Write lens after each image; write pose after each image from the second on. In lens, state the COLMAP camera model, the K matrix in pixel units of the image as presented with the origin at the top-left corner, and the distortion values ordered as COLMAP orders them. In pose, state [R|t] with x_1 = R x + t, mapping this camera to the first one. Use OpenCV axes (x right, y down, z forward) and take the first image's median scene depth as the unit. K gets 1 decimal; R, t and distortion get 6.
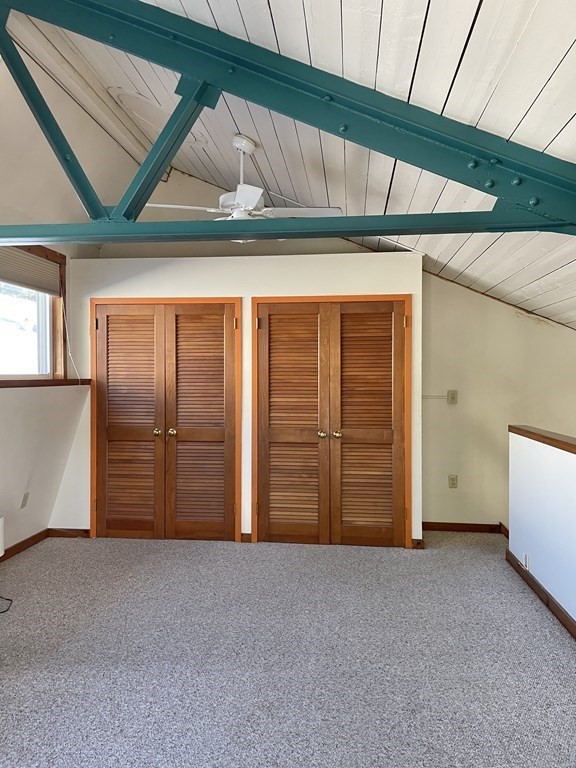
lens RADIAL K [[579.3, 0, 288.0], [0, 579.3, 384.0], [0, 0, 1]] dist [0.112660, -0.143890]
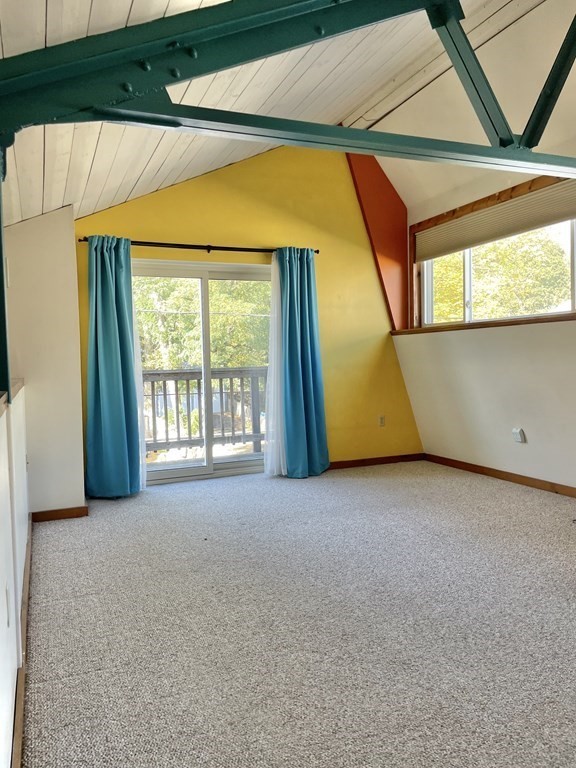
lens RADIAL K [[579.3, 0, 288.0], [0, 579.3, 384.0], [0, 0, 1]] dist [0.112660, -0.143890]
pose [[-0.870754, 0.051695, -0.488994, 0.590129], [0.023177, 0.997668, 0.064198, 0.067988], [0.491172, 0.044567, -0.869921, 1.710202]]
